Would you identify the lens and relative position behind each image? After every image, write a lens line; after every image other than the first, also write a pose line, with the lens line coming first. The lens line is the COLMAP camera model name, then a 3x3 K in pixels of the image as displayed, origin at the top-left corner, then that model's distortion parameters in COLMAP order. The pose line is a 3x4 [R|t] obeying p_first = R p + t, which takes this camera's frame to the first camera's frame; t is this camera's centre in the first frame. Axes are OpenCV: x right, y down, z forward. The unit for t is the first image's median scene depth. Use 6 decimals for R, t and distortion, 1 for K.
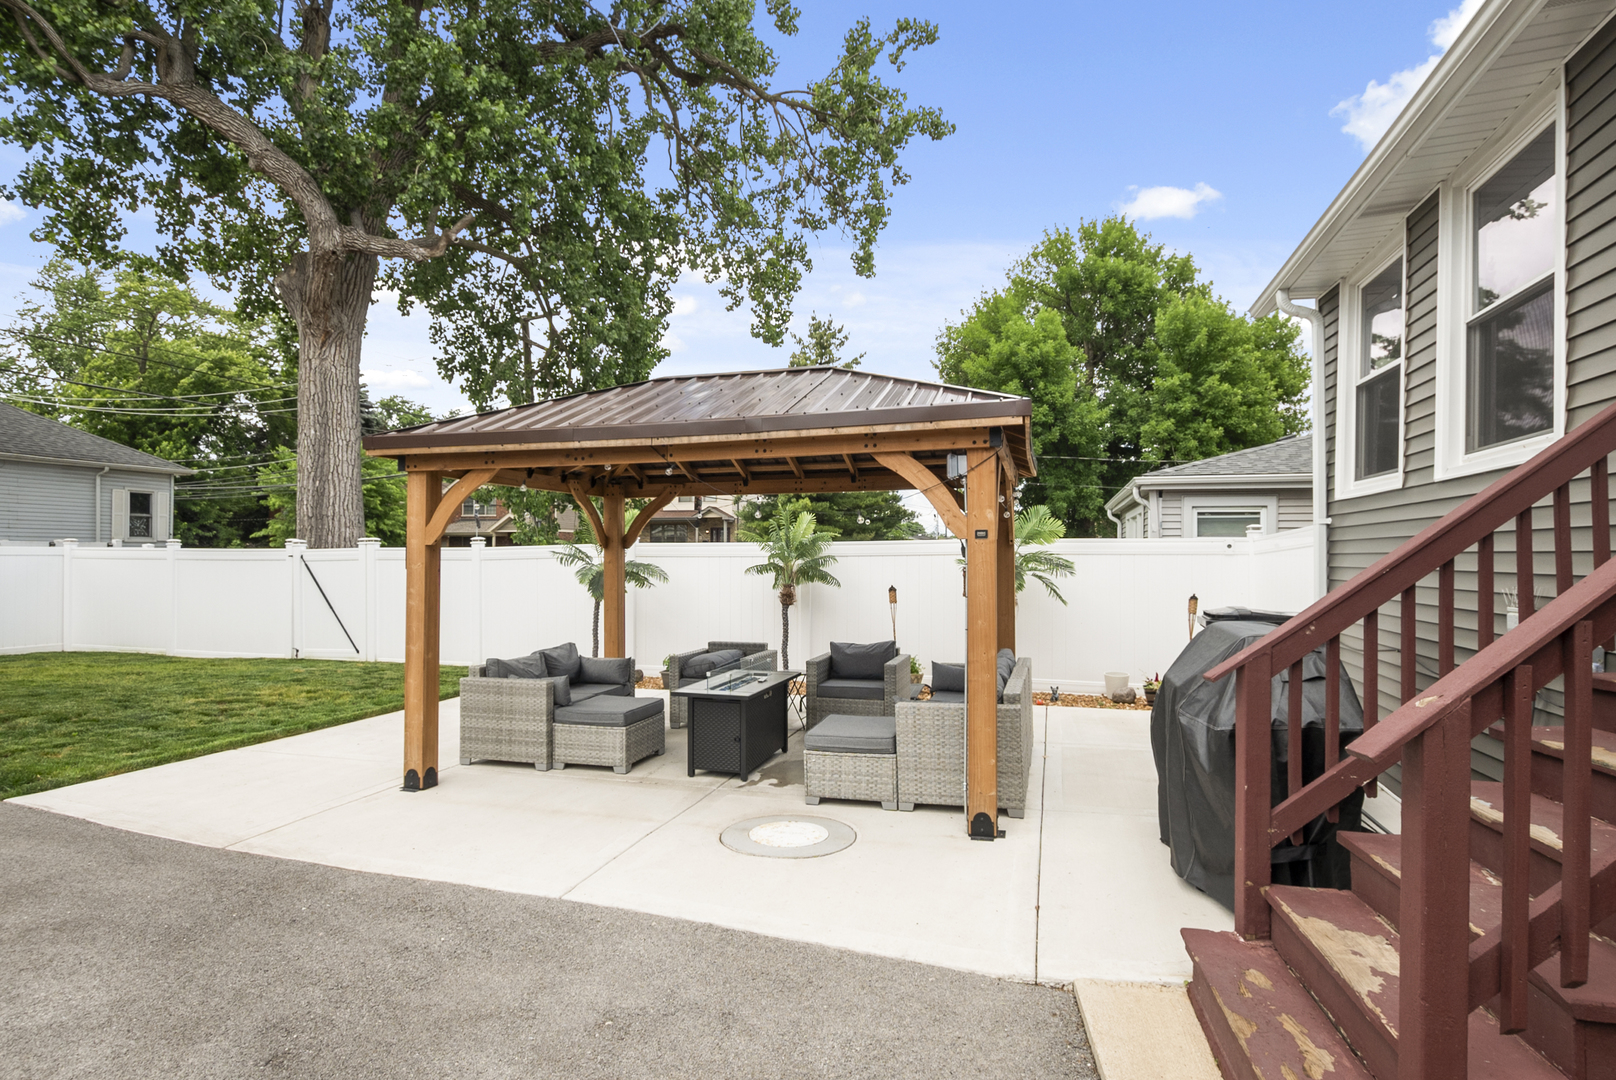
lens RADIAL K [[813.9, 0, 803.4], [0, 813.9, 554.3], [0, 0, 1]] dist [0.002361, -0.002991]
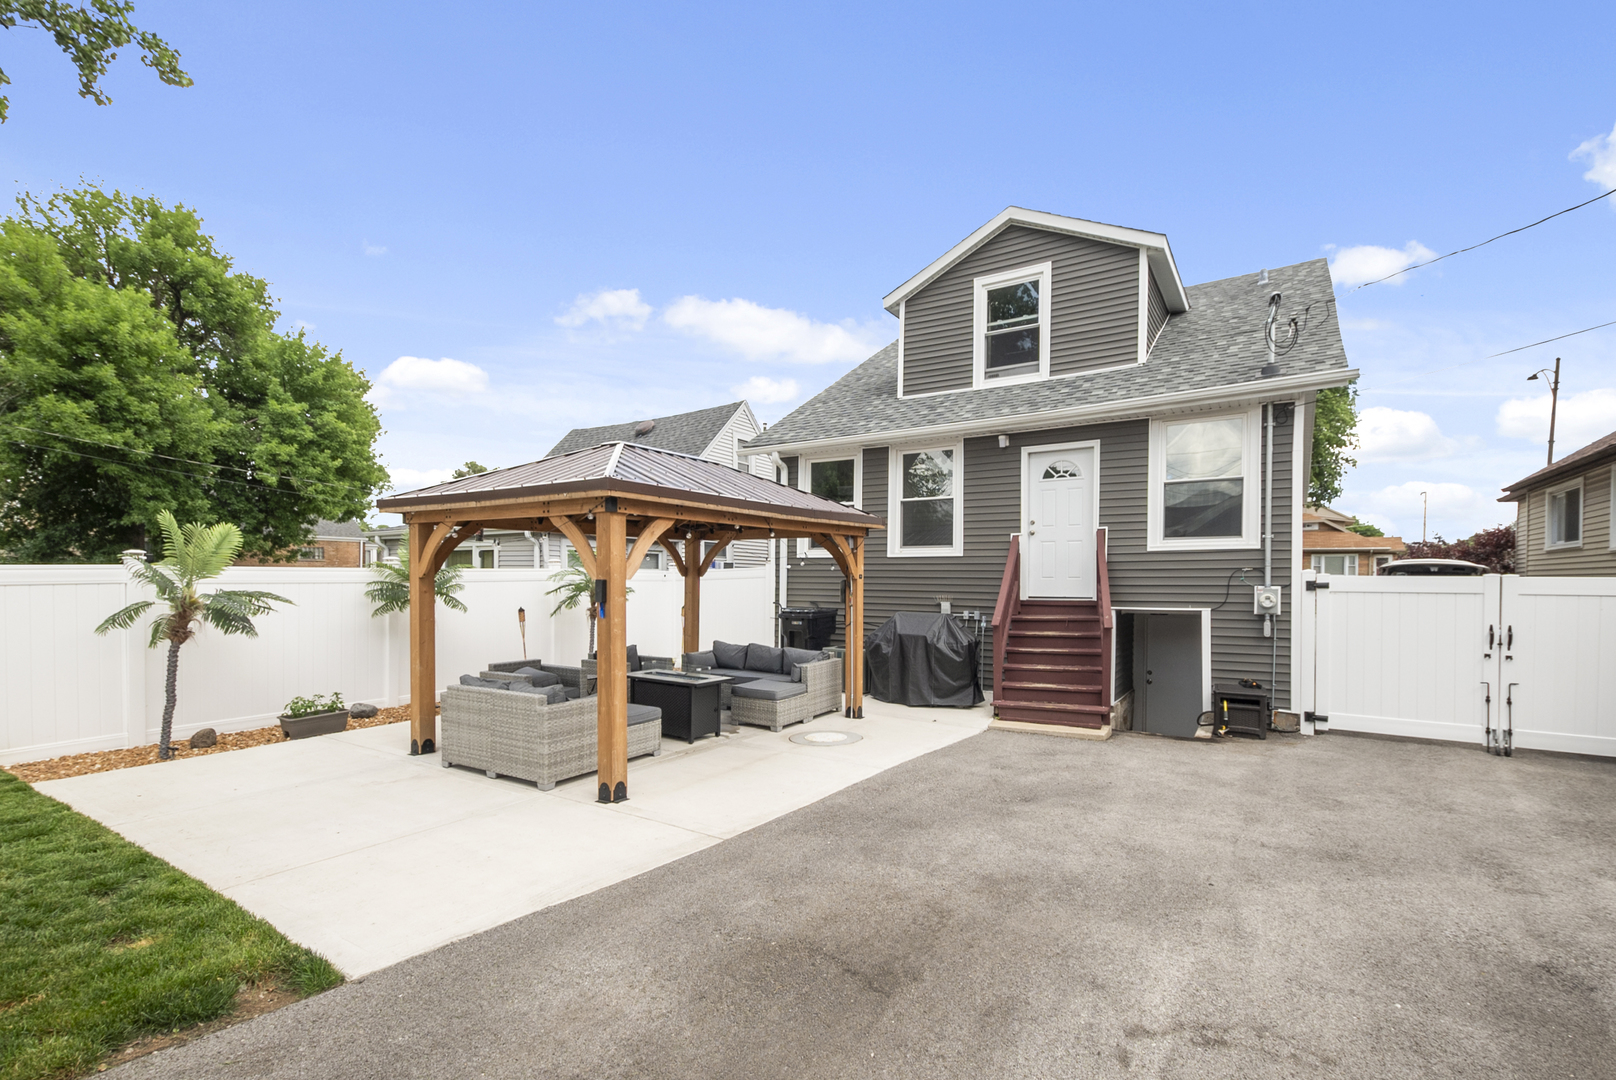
lens RADIAL K [[721.4, 0, 822.9], [0, 721.4, 582.3], [0, 0, 1]] dist [0.007625, -0.002373]
pose [[0.278080, -0.002127, 0.960556, -1.356668], [-0.012829, 0.999900, 0.005928, -0.017895], [-0.960472, -0.013972, 0.278025, 0.464737]]
